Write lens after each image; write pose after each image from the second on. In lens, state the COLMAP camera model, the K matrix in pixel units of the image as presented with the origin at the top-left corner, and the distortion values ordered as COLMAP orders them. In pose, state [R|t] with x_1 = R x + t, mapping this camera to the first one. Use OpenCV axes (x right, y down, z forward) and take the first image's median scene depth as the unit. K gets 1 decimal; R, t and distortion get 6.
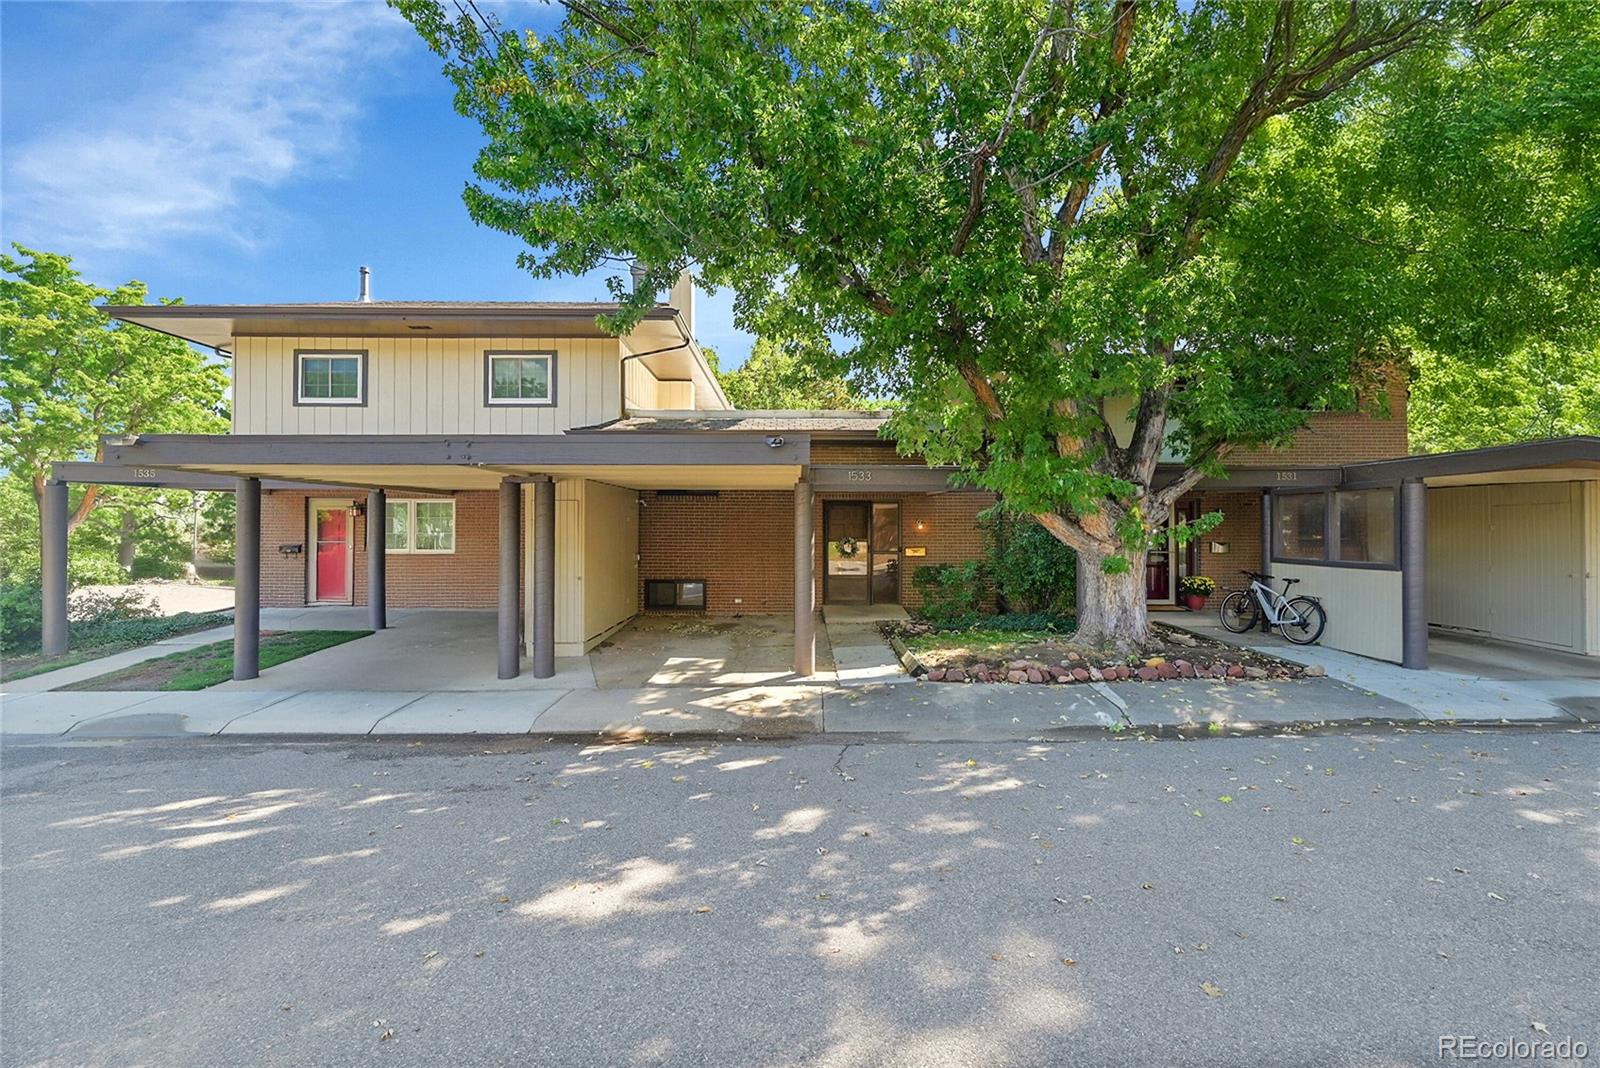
lens RADIAL K [[743.5, 0, 800.0], [0, 743.5, 534.0], [0, 0, 1]] dist [0.001001, 0.000045]
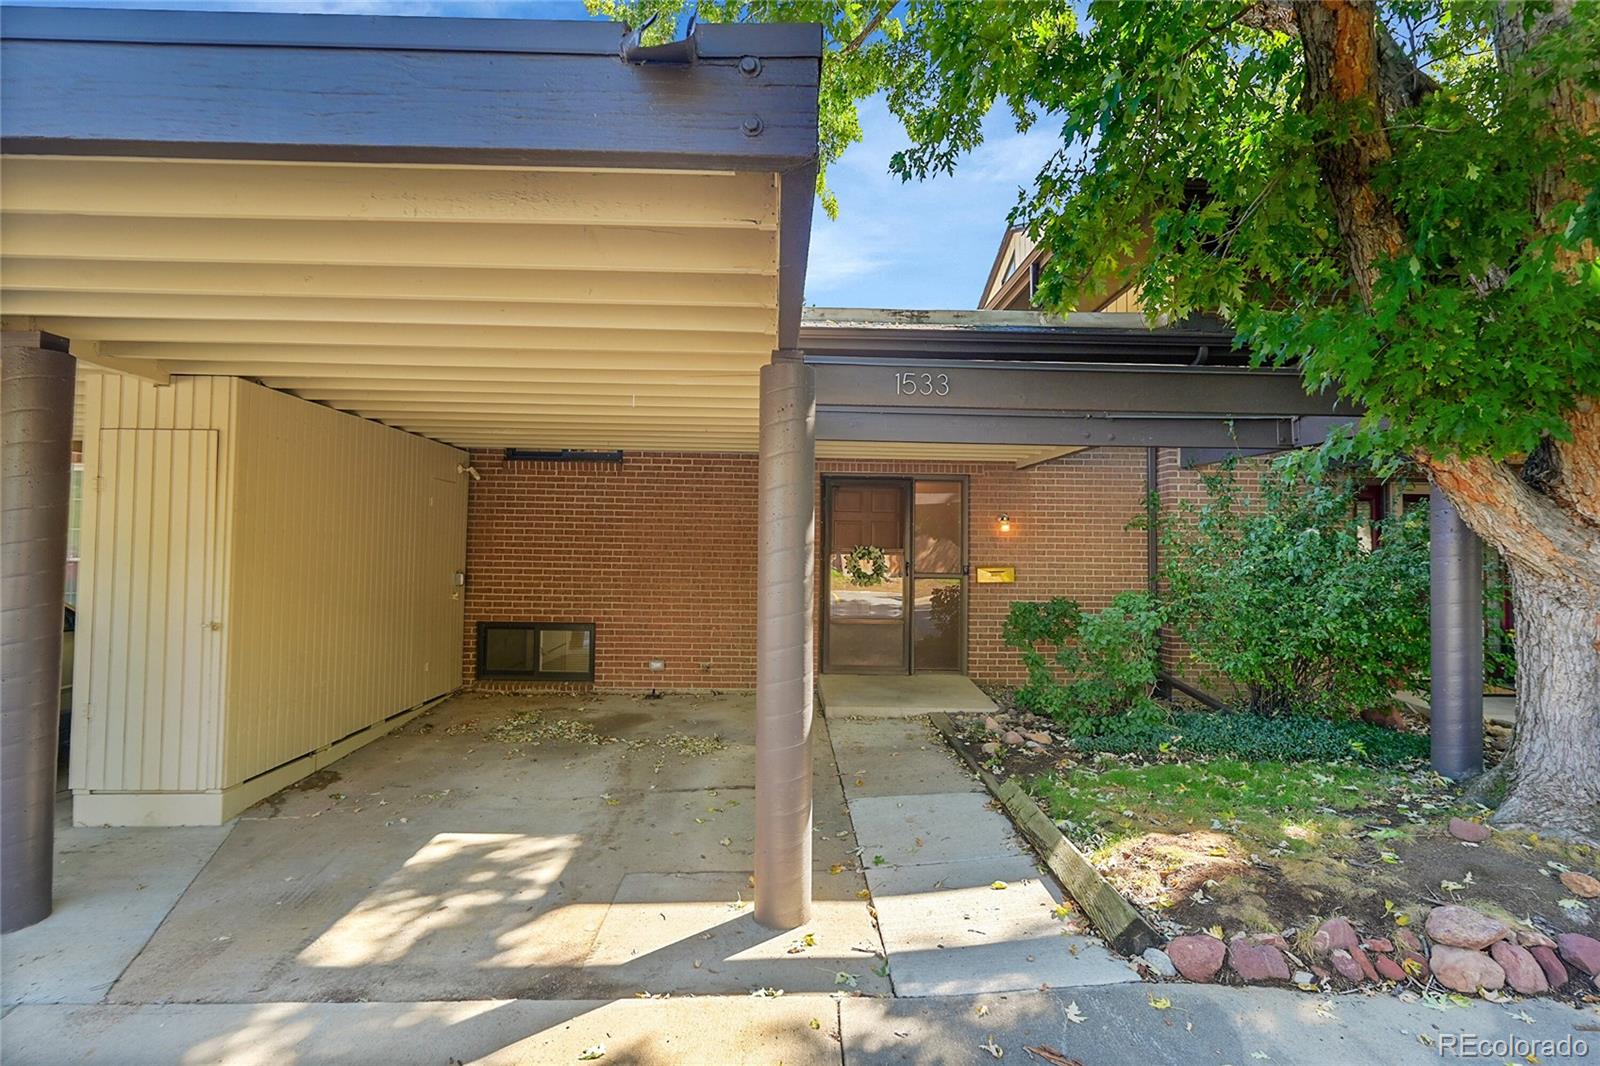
lens RADIAL K [[856.4, 0, 800.0], [0, 856.4, 533.0], [0, 0, 1]] dist [-0.000002, -0.000204]
pose [[0.999660, 0.012858, 0.022670, 0.002974], [-0.012167, 0.999464, -0.030383, 0.017623], [-0.023049, 0.030097, 0.999281, 0.477411]]
